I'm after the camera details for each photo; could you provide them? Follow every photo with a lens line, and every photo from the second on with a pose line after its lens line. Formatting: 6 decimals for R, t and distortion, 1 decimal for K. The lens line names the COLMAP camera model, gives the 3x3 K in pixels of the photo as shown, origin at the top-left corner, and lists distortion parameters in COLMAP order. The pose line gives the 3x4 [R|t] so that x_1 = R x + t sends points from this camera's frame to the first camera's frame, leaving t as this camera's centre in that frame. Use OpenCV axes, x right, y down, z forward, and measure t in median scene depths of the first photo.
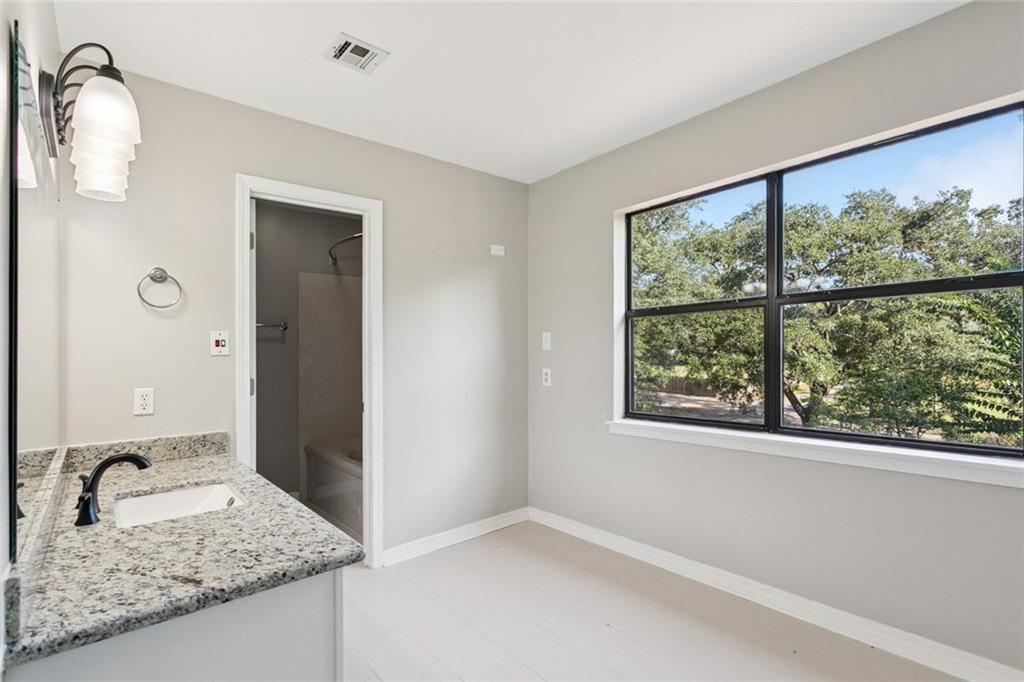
lens RADIAL K [[494.9, 0, 518.7], [0, 494.9, 338.8], [0, 0, 1]] dist [0.000005, -0.000143]
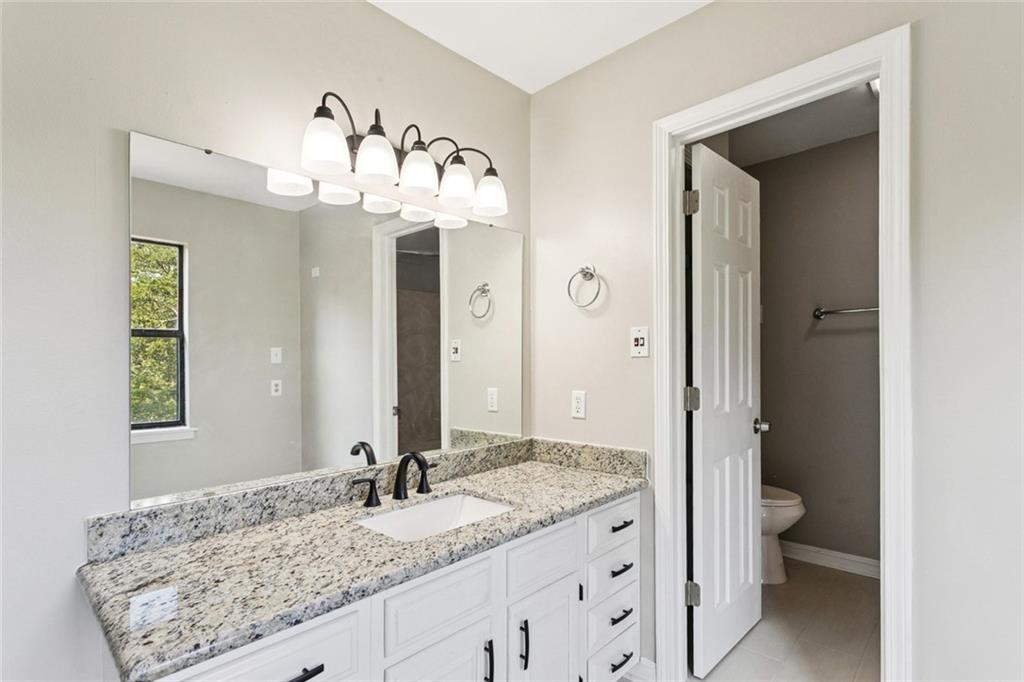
lens RADIAL K [[494.9, 0, 514.6], [0, 494.9, 350.4], [0, 0, 1]] dist [0.000005, -0.000143]
pose [[0.093052, -0.007678, -0.995632, 0.205297], [0.046740, 0.998902, -0.003335, 0.017581], [0.994564, -0.046225, 0.093308, 0.789042]]
